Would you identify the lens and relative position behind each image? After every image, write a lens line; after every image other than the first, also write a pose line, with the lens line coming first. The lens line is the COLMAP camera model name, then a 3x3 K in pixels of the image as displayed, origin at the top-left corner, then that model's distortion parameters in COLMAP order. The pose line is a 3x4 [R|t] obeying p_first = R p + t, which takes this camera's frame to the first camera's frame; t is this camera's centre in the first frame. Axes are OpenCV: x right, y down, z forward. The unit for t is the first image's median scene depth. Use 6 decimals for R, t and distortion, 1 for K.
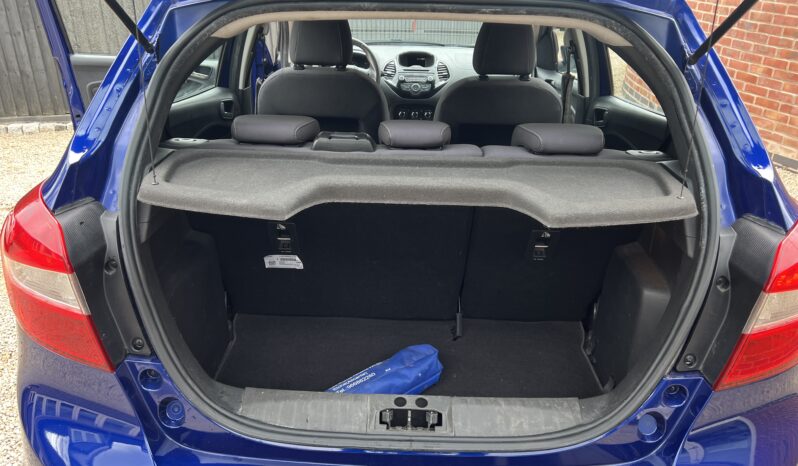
lens RADIAL K [[612.4, 0, 396.6], [0, 612.4, 234.3], [0, 0, 1]] dist [0.046582, -0.075096]
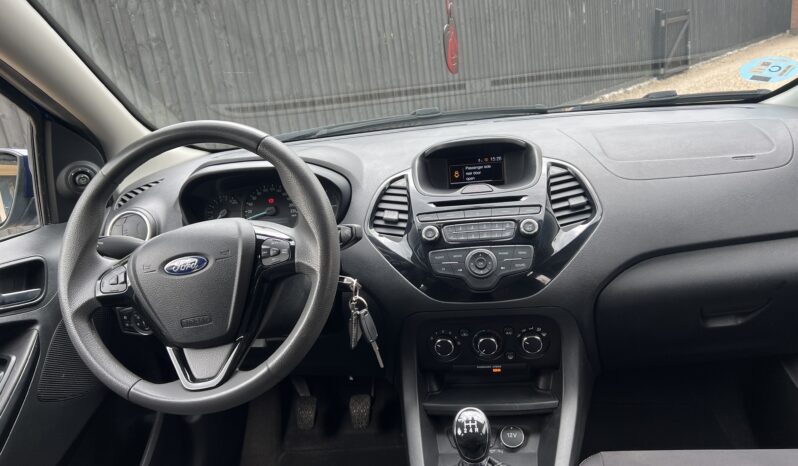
lens RADIAL K [[614.1, 0, 394.3], [0, 614.1, 224.3], [0, 0, 1]] dist [0.046992, -0.012804]
pose [[0.986194, -0.096619, -0.134483, 0.031256], [0.077473, 0.986979, -0.140962, -0.215310], [0.146352, 0.128597, 0.980838, 0.697494]]
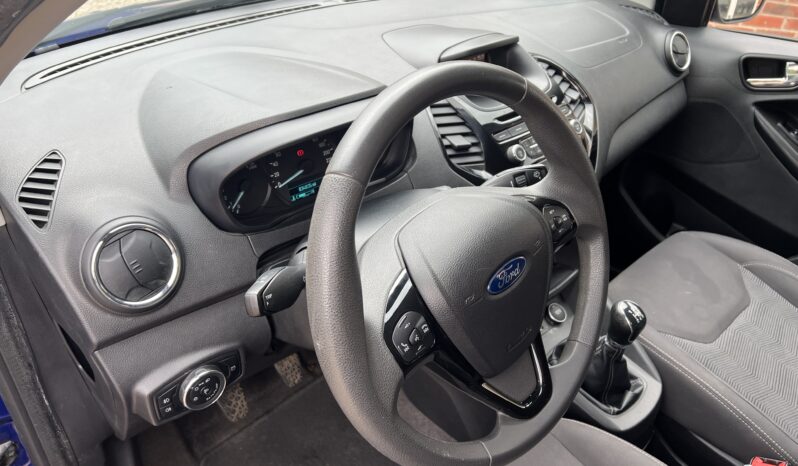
lens RADIAL K [[610.1, 0, 399.0], [0, 610.1, 233.0], [0, 0, 1]] dist [0.068954, -0.077905]
pose [[0.692835, -0.384311, 0.610152, -0.210110], [0.260579, 0.922400, 0.285092, -0.310160], [-0.672368, -0.038529, 0.739214, 0.818051]]
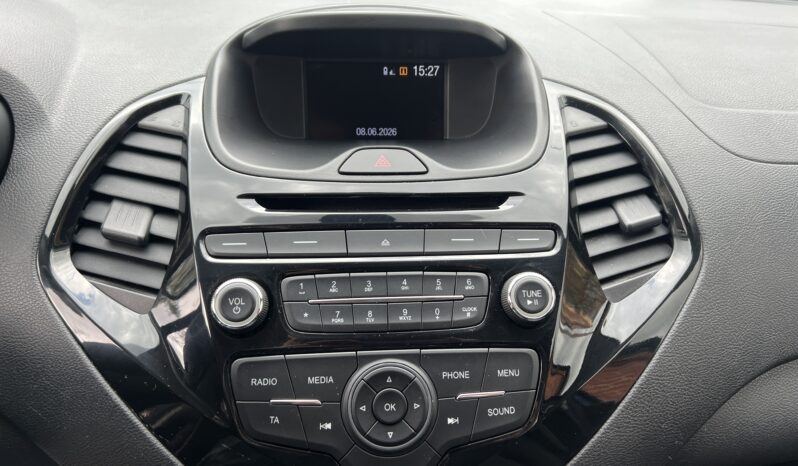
lens RADIAL K [[614.1, 0, 394.3], [0, 614.1, 224.3], [0, 0, 1]] dist [0.046992, -0.012804]
pose [[0.994807, -0.042893, 0.092302, 0.023947], [0.037076, 0.997271, 0.063835, -0.268239], [-0.094788, -0.060082, 0.993683, 0.891510]]
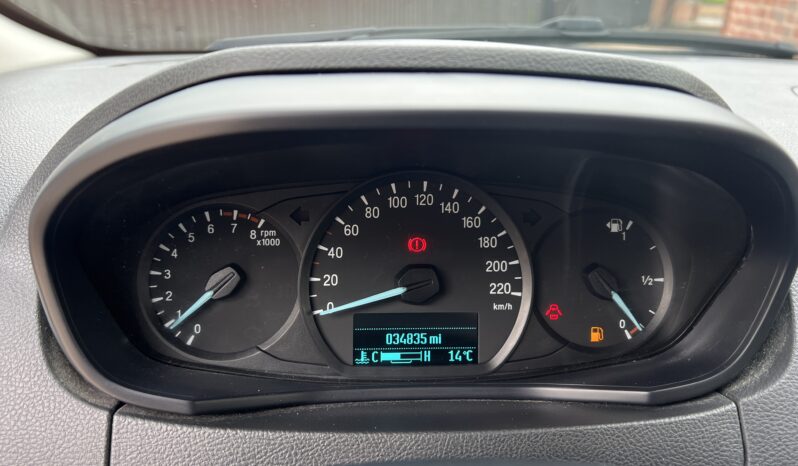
lens RADIAL K [[612.4, 0, 396.6], [0, 612.4, 234.3], [0, 0, 1]] dist [0.046582, -0.075096]
pose [[0.993219, -0.030951, 0.112064, -0.093257], [0.035726, 0.998526, -0.040855, -0.279386], [-0.110634, 0.044582, 0.992861, 0.932443]]
